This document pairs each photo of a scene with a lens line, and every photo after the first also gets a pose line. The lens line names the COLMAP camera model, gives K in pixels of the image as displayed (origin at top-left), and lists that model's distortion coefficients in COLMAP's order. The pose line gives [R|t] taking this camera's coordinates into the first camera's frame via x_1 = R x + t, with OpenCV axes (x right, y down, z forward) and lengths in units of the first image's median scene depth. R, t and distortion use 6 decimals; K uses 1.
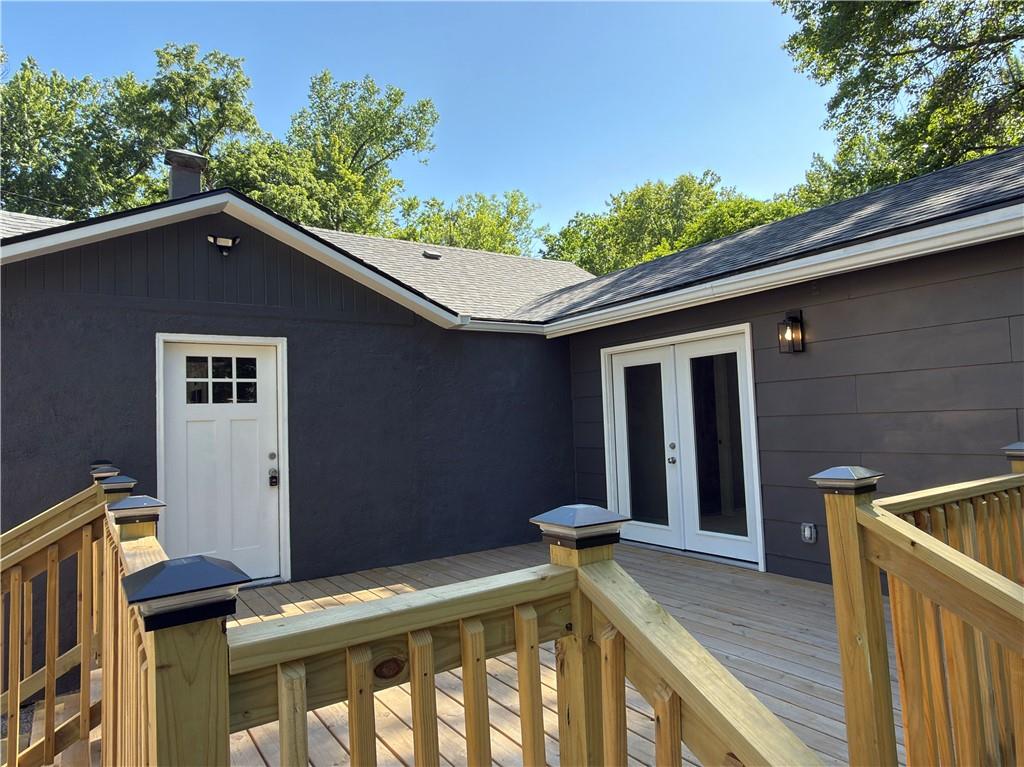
lens RADIAL K [[661.5, 0, 512.0], [0, 661.5, 383.5], [0, 0, 1]] dist [-0.021323, 0.063337]
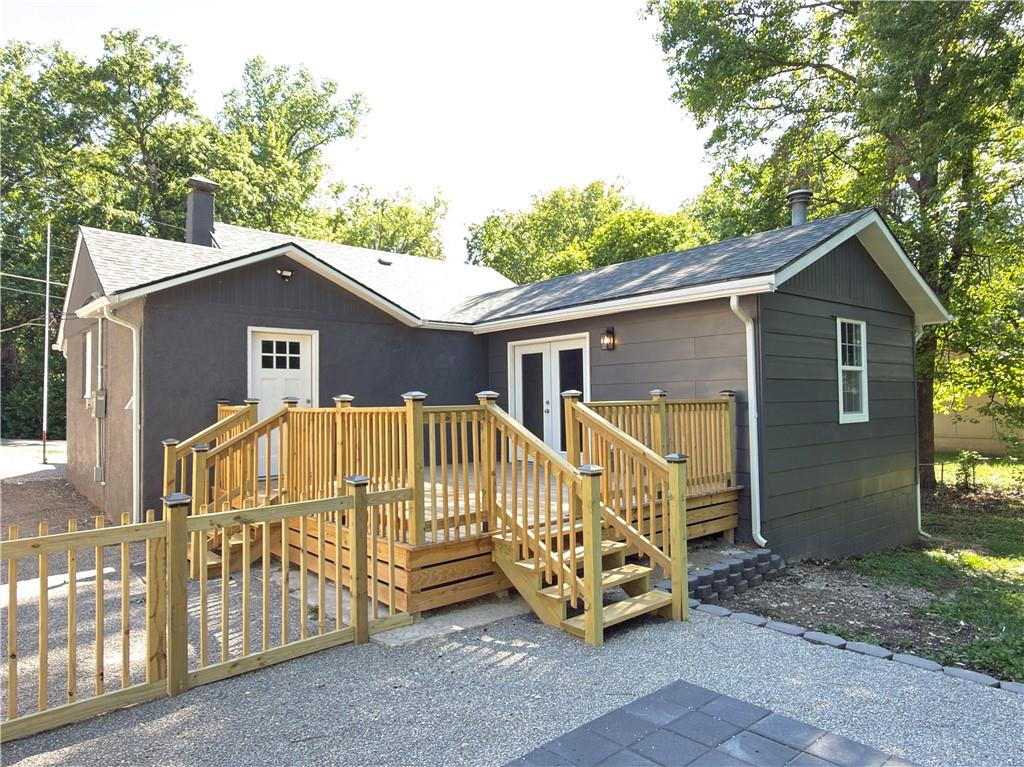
lens RADIAL K [[661.5, 0, 512.0], [0, 661.5, 383.5], [0, 0, 1]] dist [-0.021323, 0.063337]
pose [[0.992068, 0.026435, 0.122890, -0.016116], [-0.029810, 0.999225, 0.025705, 0.001828], [-0.122115, -0.029165, 0.992087, -0.194313]]
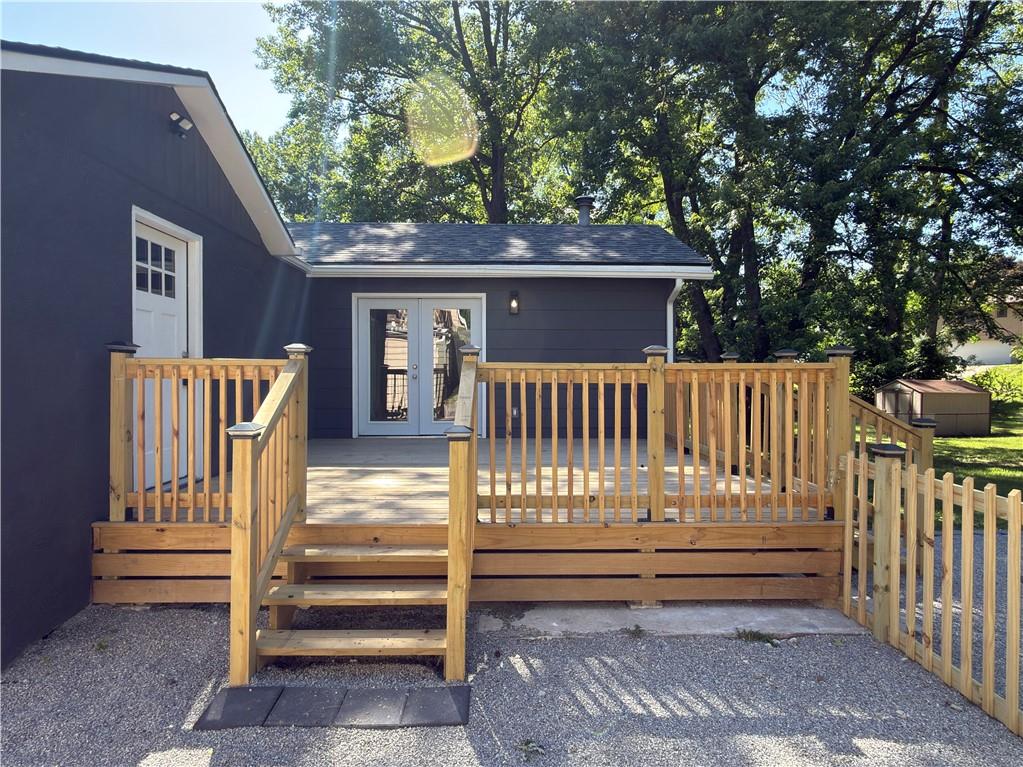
lens RADIAL K [[597.7, 0, 511.5], [0, 597.7, 383.5], [0, 0, 1]] dist [0.003182, 0.001887]
pose [[0.527199, 0.022373, 0.849448, -0.233348], [-0.073050, 0.997146, 0.019074, 0.027096], [-0.846596, -0.072108, 0.527328, 0.032219]]
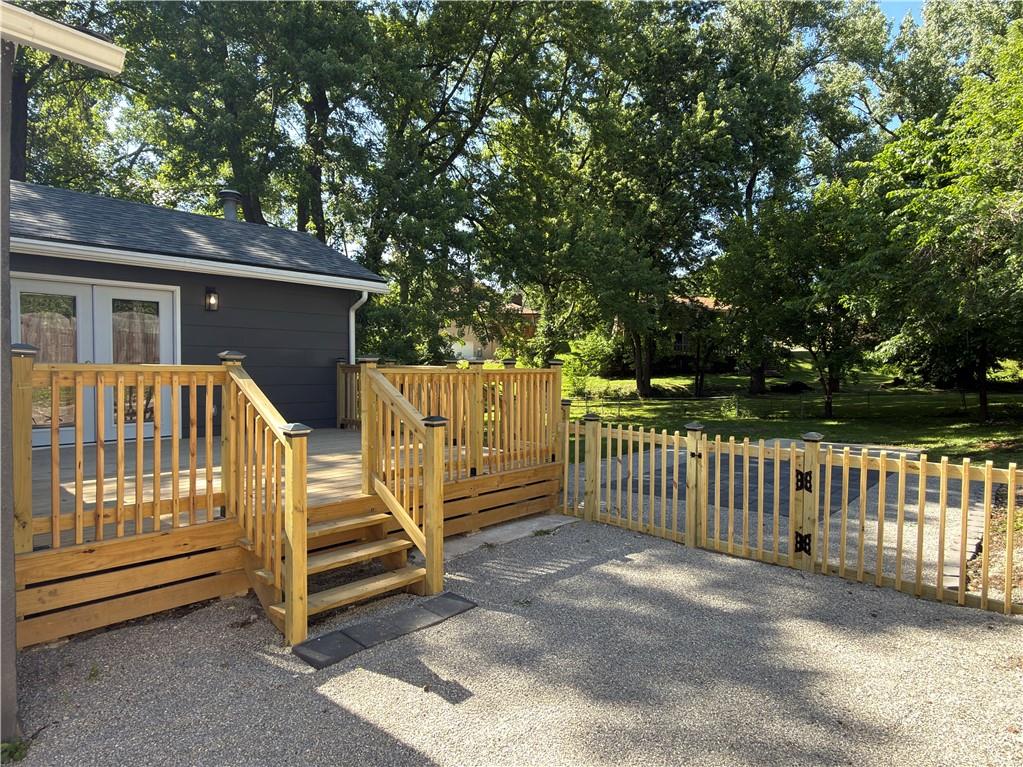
lens RADIAL K [[597.7, 0, 511.5], [0, 597.7, 383.5], [0, 0, 1]] dist [0.003182, 0.001887]
pose [[-0.232803, 0.004927, 0.972511, -0.323281], [-0.059512, 0.998041, -0.019302, 0.032130], [-0.970701, -0.062370, -0.232054, 0.140682]]
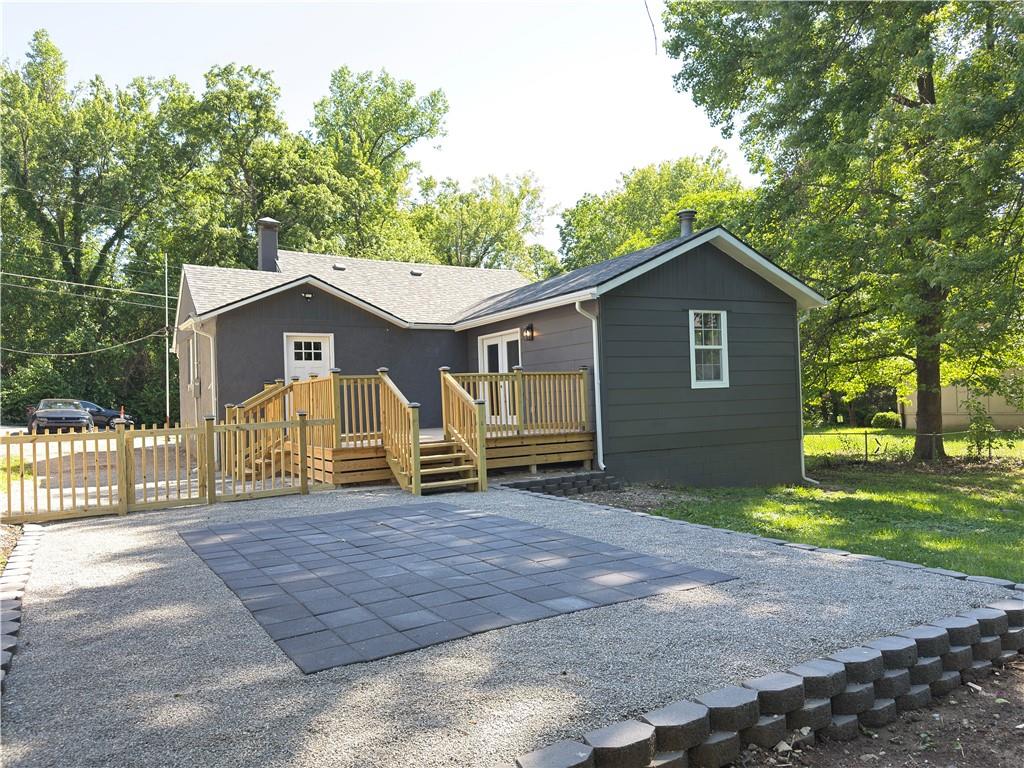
lens RADIAL K [[713.7, 0, 514.6], [0, 713.7, 396.7], [0, 0, 1]] dist [0.054854, -0.000853]
pose [[0.998676, 0.002082, -0.051391, 0.123139], [0.000792, 0.998440, 0.055826, 0.004223], [0.051427, -0.055792, 0.997117, -0.430220]]
